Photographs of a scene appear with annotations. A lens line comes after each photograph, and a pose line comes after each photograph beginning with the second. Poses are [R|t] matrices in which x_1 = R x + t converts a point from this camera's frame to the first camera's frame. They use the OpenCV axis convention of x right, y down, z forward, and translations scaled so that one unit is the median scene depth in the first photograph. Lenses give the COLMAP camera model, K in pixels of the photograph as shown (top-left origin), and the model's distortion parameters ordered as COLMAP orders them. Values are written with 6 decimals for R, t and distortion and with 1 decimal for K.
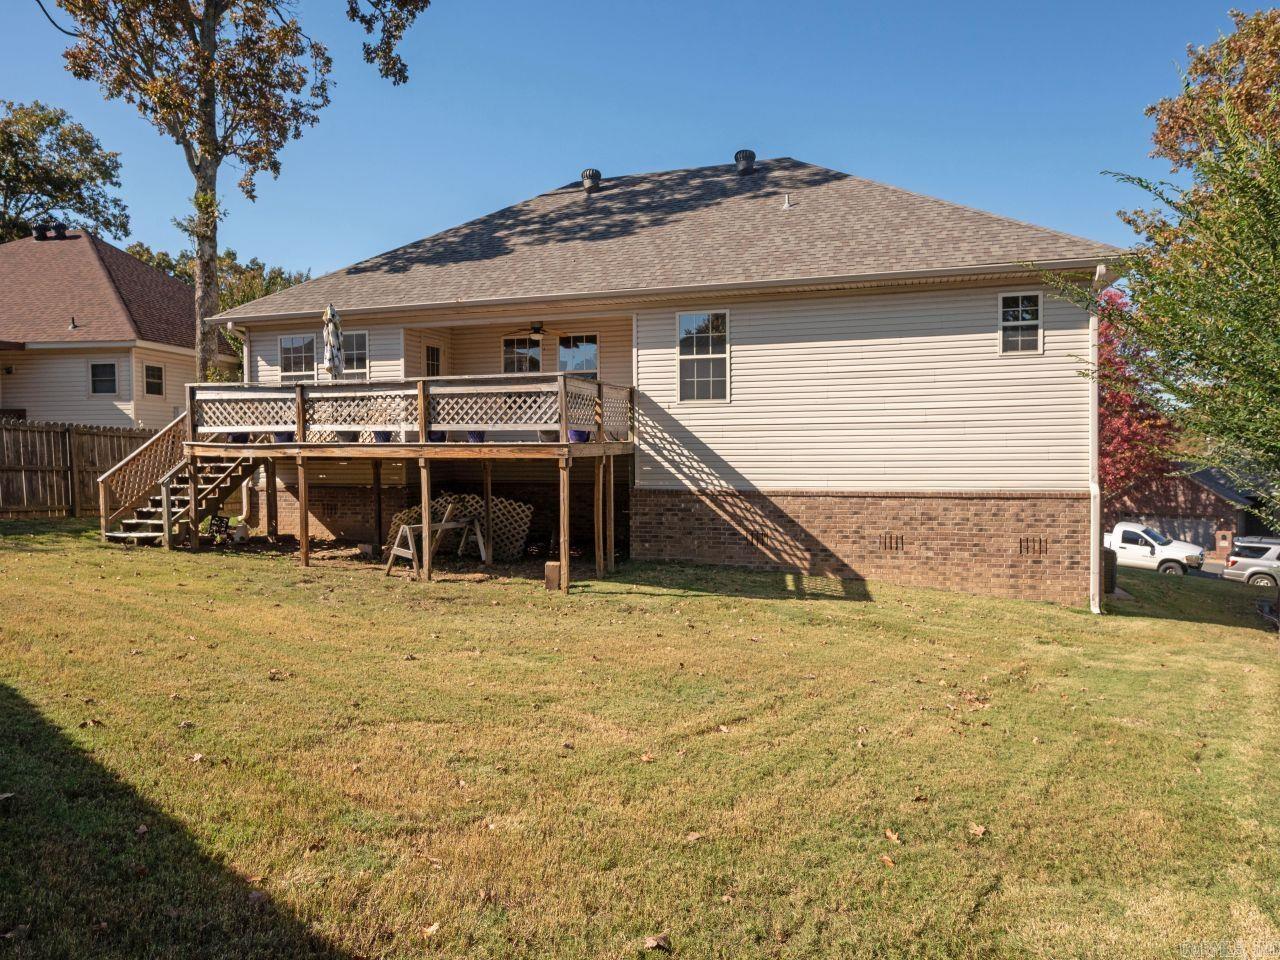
lens RADIAL K [[743.5, 0, 637.8], [0, 743.5, 482.8], [0, 0, 1]] dist [-0.004830, 0.000184]
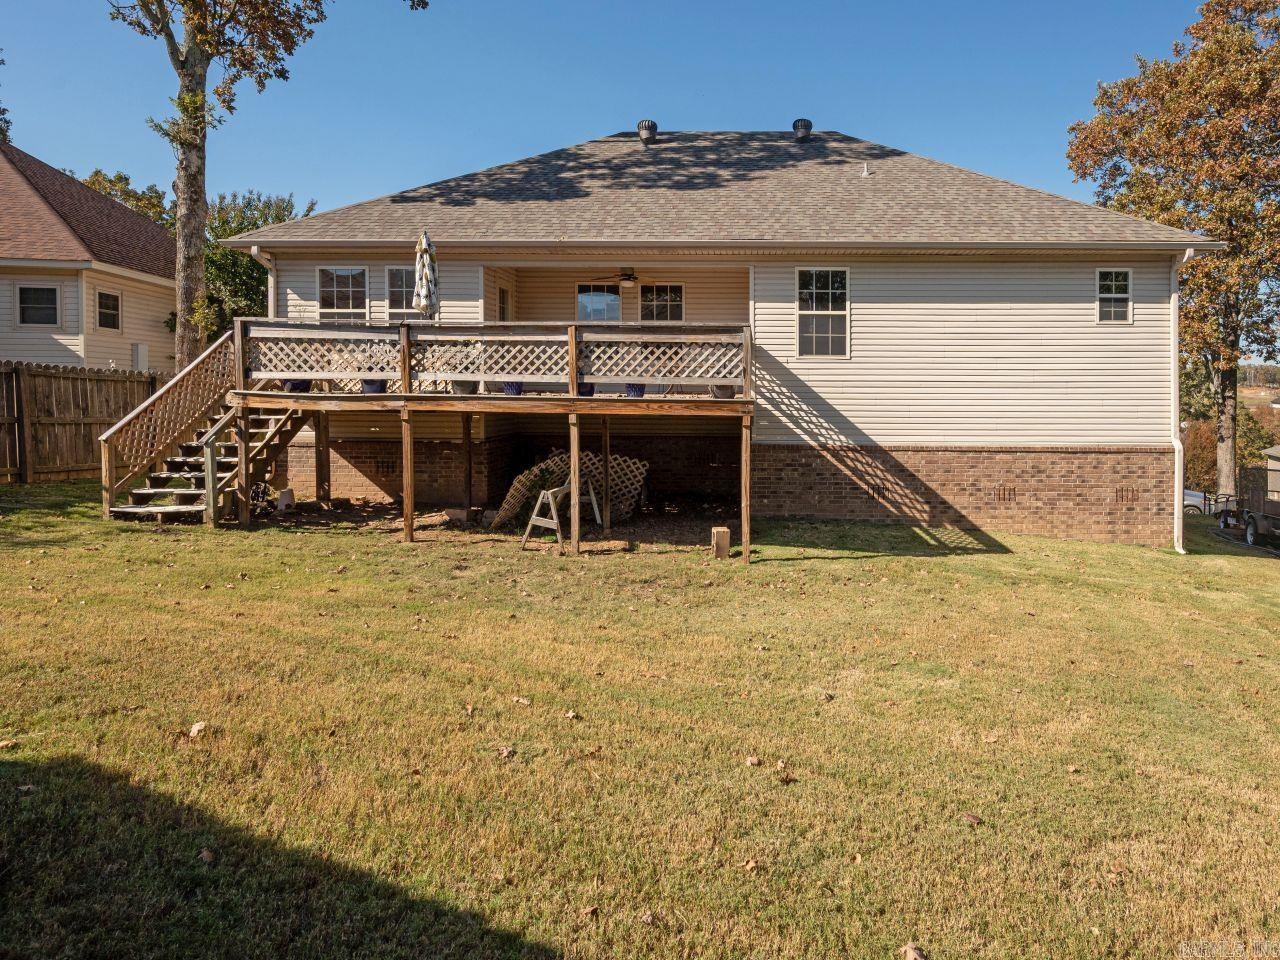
lens RADIAL K [[608.9, 0, 586.0], [0, 608.9, 409.0], [0, 0, 1]] dist [-0.001192, -0.002520]
pose [[0.965998, 0.004079, 0.258518, -0.415479], [-0.000997, 0.999927, -0.012052, -0.027526], [-0.258548, 0.011384, 0.965931, 0.274171]]
